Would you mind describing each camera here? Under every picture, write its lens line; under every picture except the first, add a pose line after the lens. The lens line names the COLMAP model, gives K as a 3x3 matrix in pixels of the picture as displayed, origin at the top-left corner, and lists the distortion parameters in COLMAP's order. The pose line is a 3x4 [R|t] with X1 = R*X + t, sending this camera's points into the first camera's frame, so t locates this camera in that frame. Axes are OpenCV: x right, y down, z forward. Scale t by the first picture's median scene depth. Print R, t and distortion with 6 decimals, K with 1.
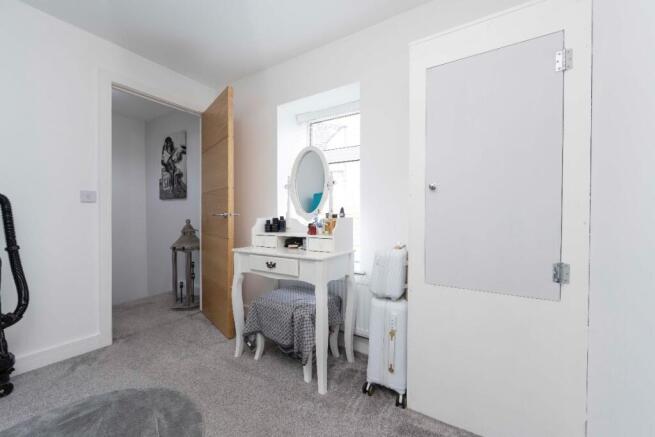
lens RADIAL K [[268.8, 0, 327.1], [0, 268.8, 216.7], [0, 0, 1]] dist [-0.003538, -0.000252]
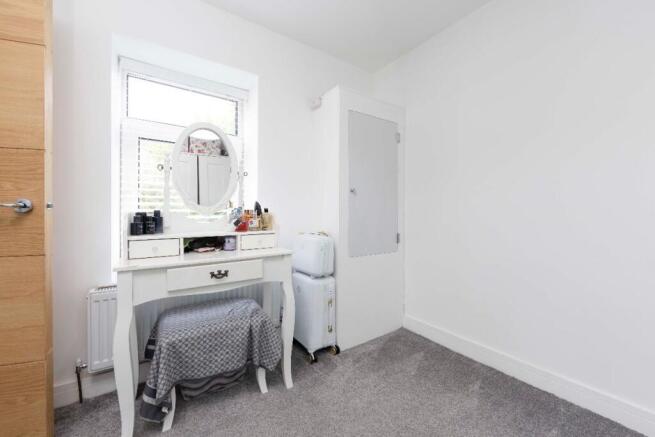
lens RADIAL K [[268.8, 0, 327.6], [0, 268.8, 214.8], [0, 0, 1]] dist [-0.003538, -0.000252]
pose [[0.371634, -0.003204, 0.928374, -0.779772], [0.004115, 0.999990, 0.001804, 0.012576], [-0.928370, 0.003150, 0.371643, 0.433550]]
